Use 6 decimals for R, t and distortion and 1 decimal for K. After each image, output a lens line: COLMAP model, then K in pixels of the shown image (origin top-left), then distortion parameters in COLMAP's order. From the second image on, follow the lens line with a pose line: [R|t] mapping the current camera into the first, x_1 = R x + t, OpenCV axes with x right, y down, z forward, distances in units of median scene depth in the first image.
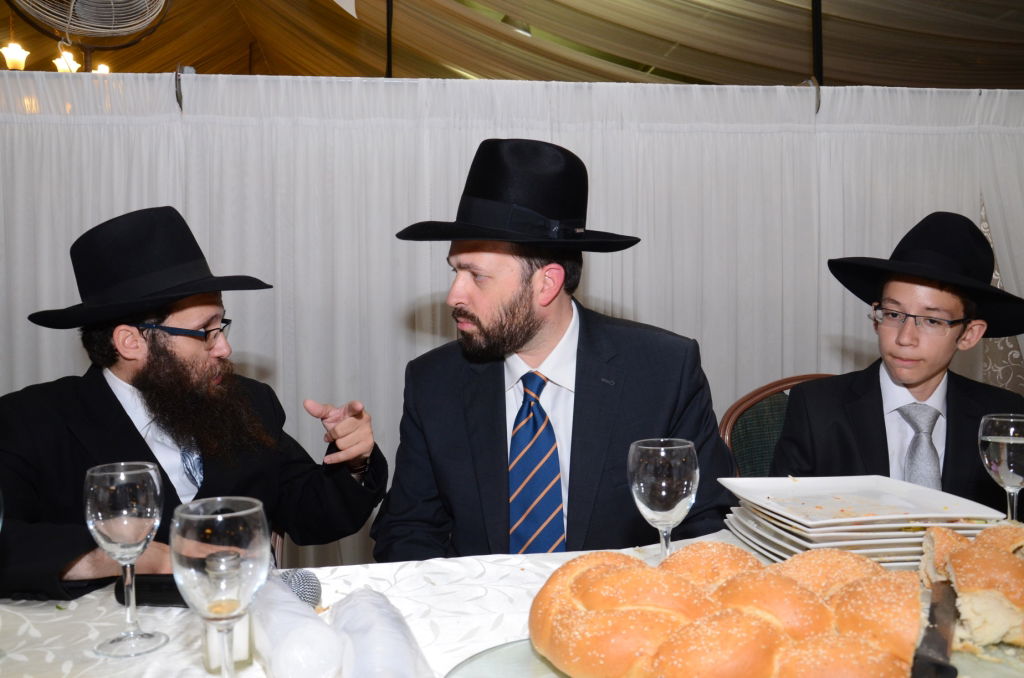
lens RADIAL K [[918.3, 0, 514.5], [0, 918.3, 339.4], [0, 0, 1]] dist [-0.048827, 0.021589]
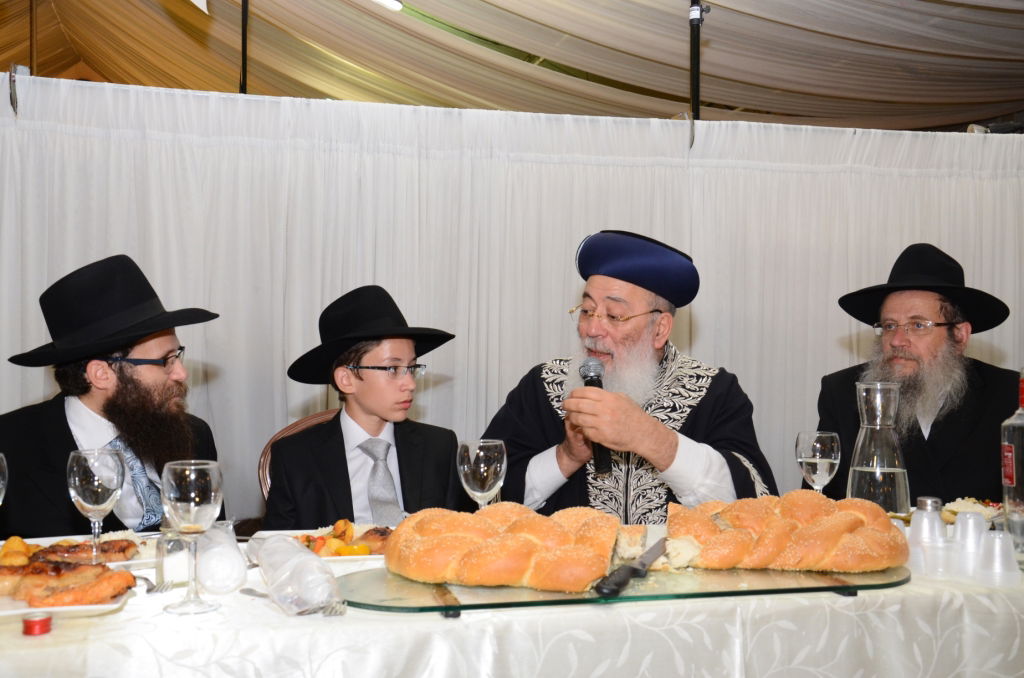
lens RADIAL K [[1125.8, 0, 519.7], [0, 1125.8, 342.8], [0, 0, 1]] dist [0.084974, 0.000000]
pose [[0.991478, 0.024770, 0.127900, -0.002282], [-0.021170, 0.999343, -0.029432, 0.002761], [-0.128545, 0.026474, 0.991350, -0.192570]]
